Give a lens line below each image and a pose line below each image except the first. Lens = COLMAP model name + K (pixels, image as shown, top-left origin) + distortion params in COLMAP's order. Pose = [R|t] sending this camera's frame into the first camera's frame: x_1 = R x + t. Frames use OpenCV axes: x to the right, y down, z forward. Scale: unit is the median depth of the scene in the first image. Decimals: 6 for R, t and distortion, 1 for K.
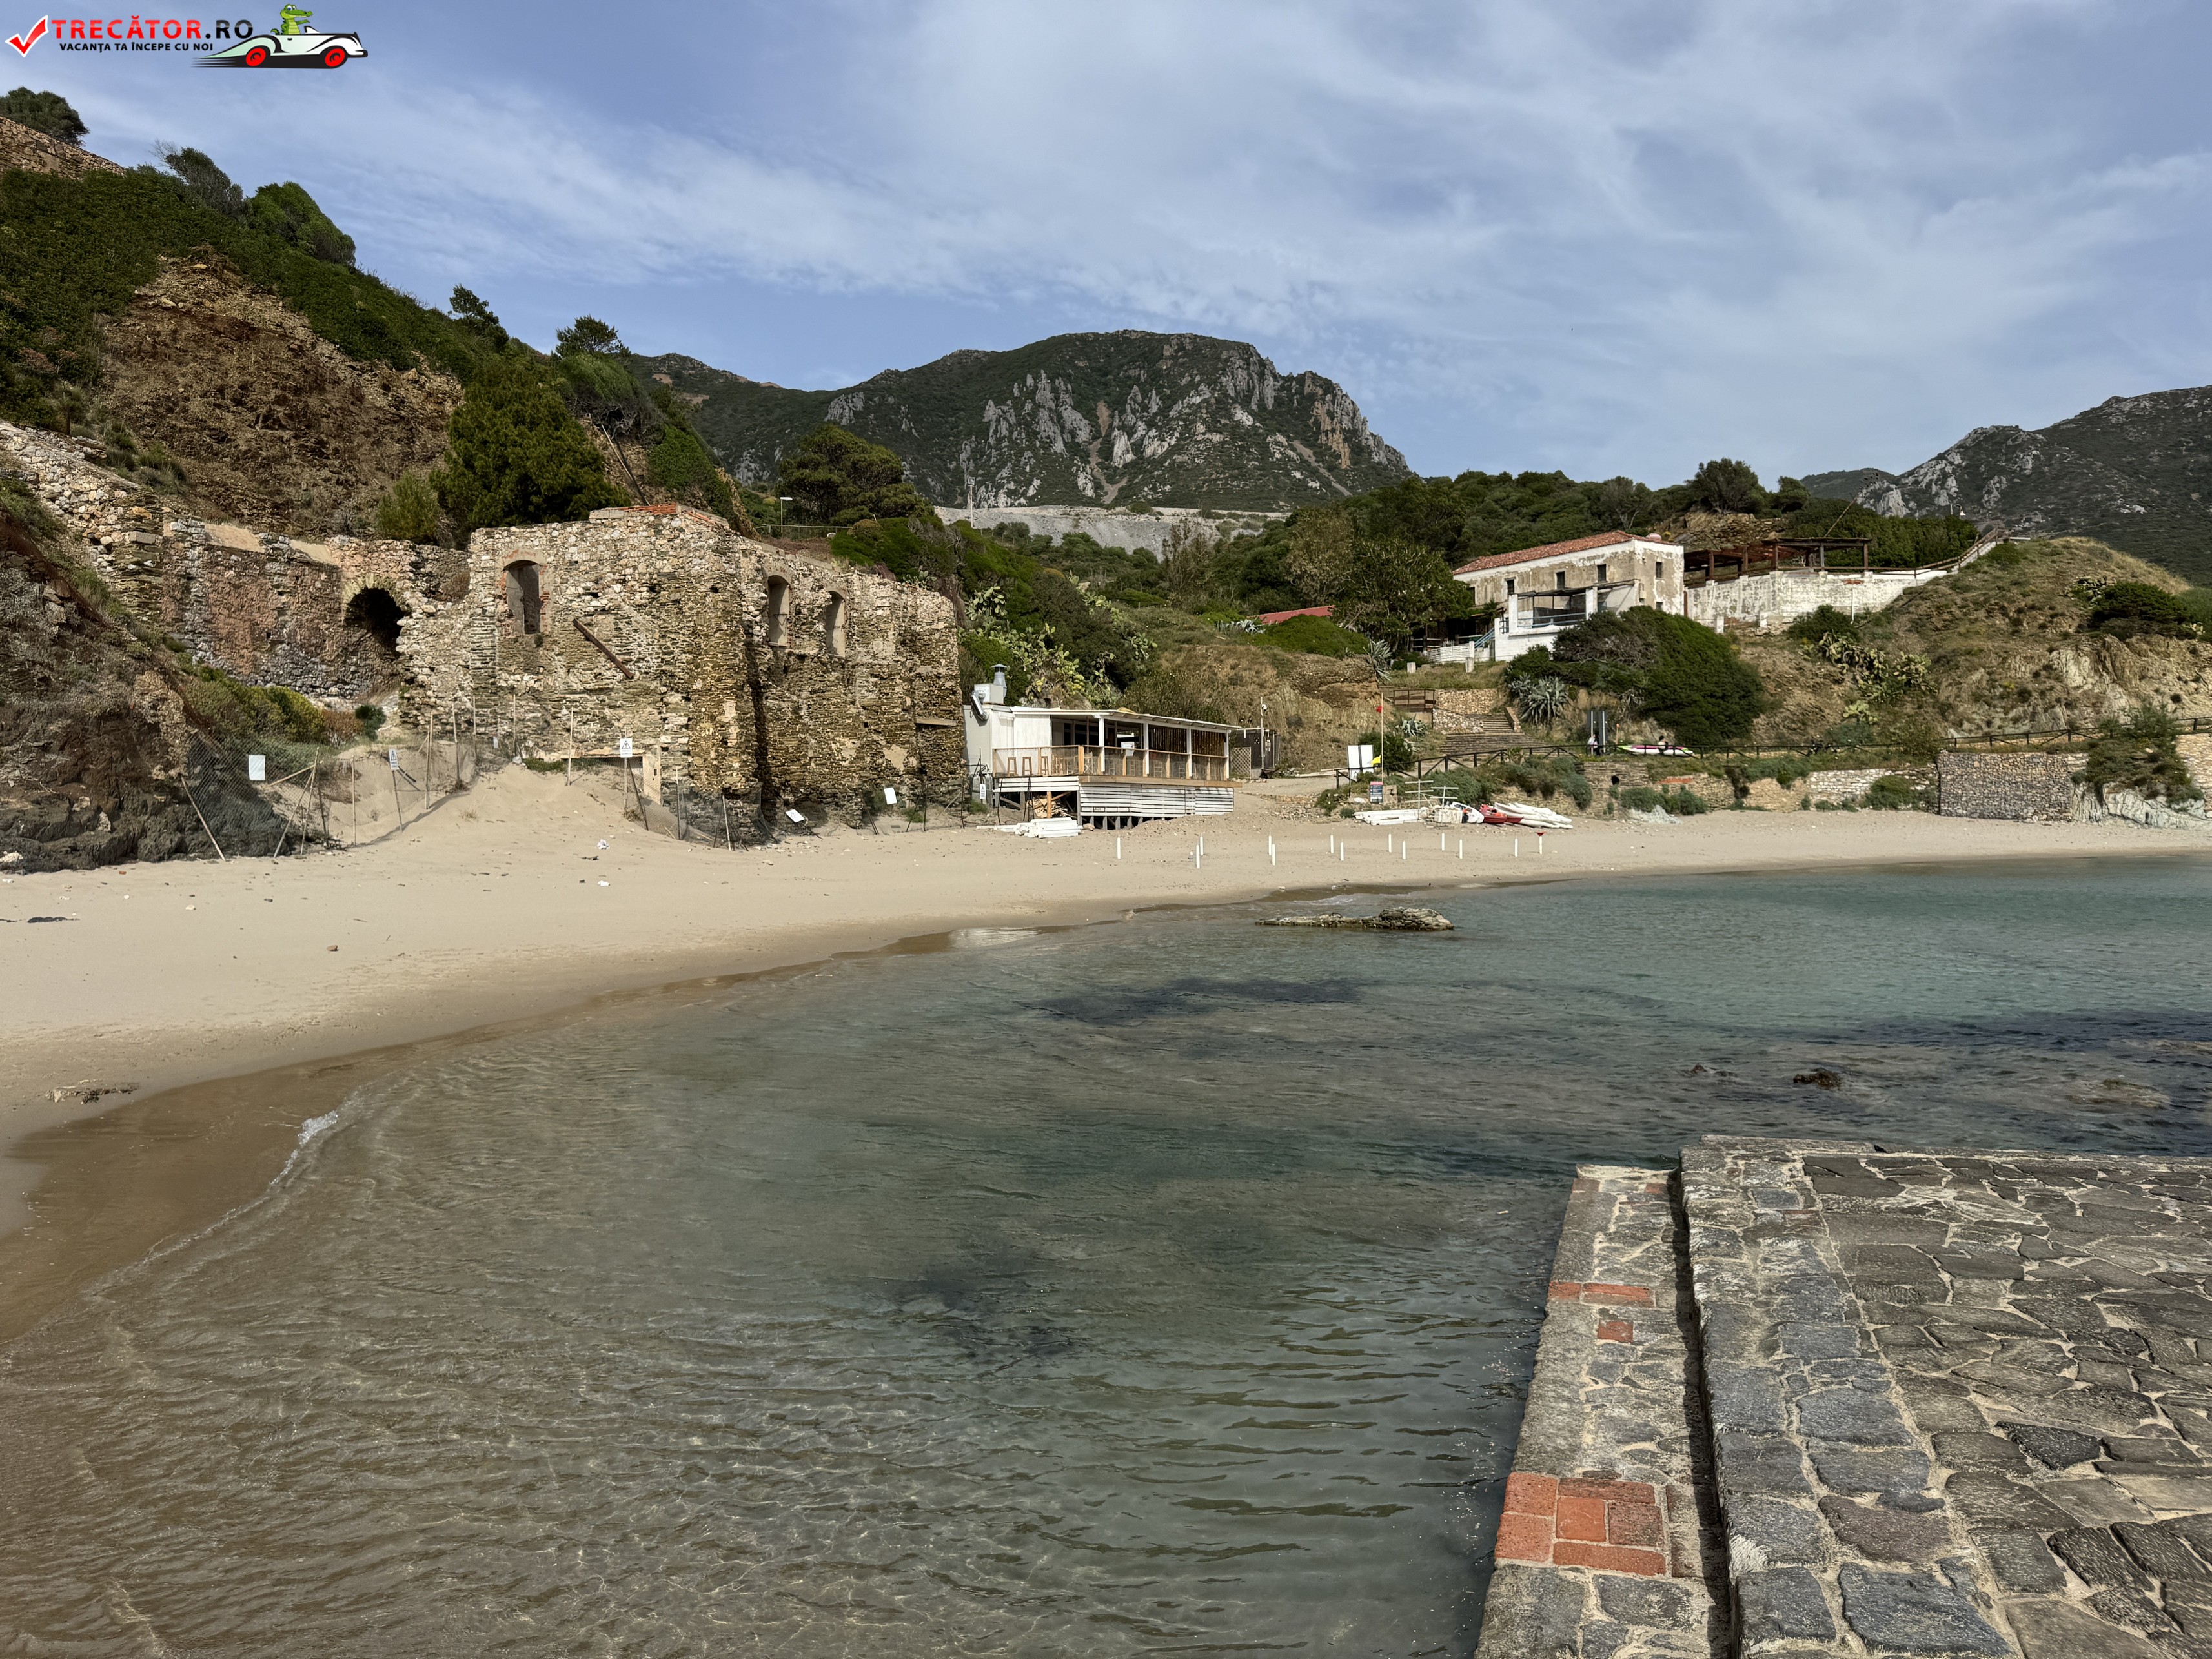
lens RADIAL K [[1552.6, 0, 1097.4], [0, 1552.6, 839.1], [0, 0, 1]] dist [0.080317, -0.097580]
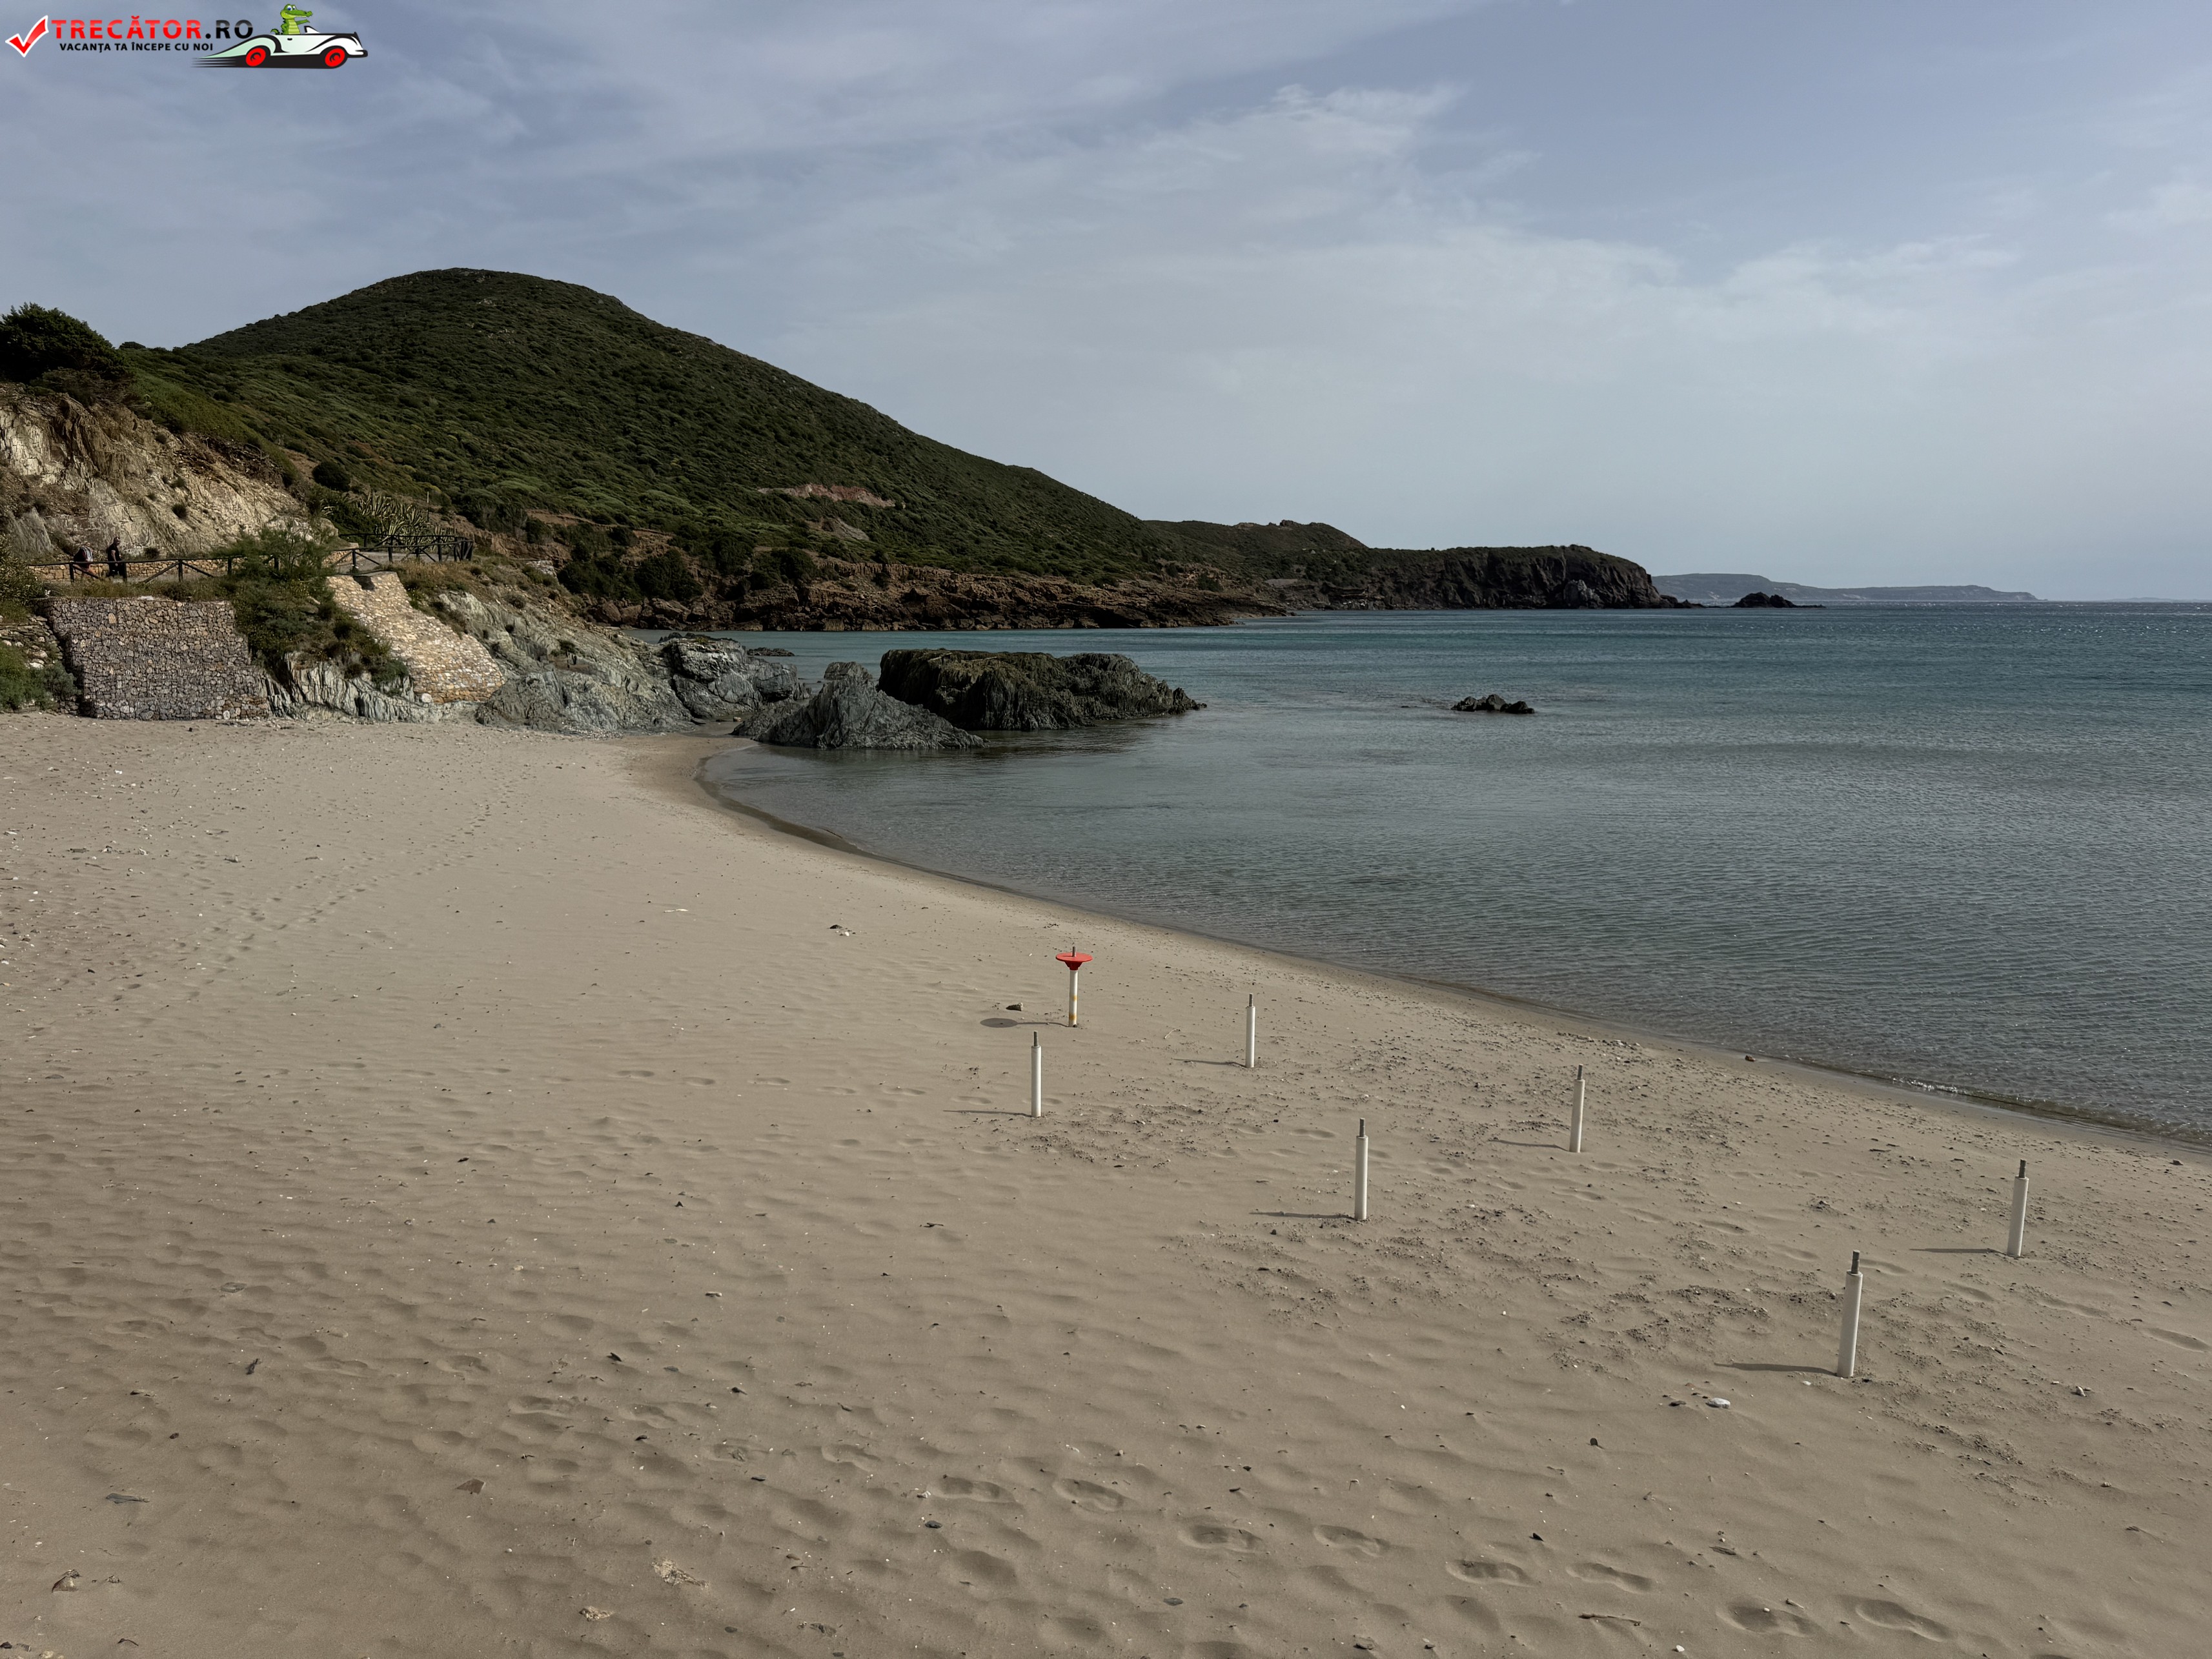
lens RADIAL K [[1543.9, 0, 1084.2], [0, 1543.9, 838.2], [0, 0, 1]] dist [0.139239, -0.188885]
pose [[-0.038032, -0.140094, 0.989407, -0.008972], [0.001831, 0.990112, 0.140265, -0.049092], [-0.999275, 0.007146, -0.037400, 0.686482]]
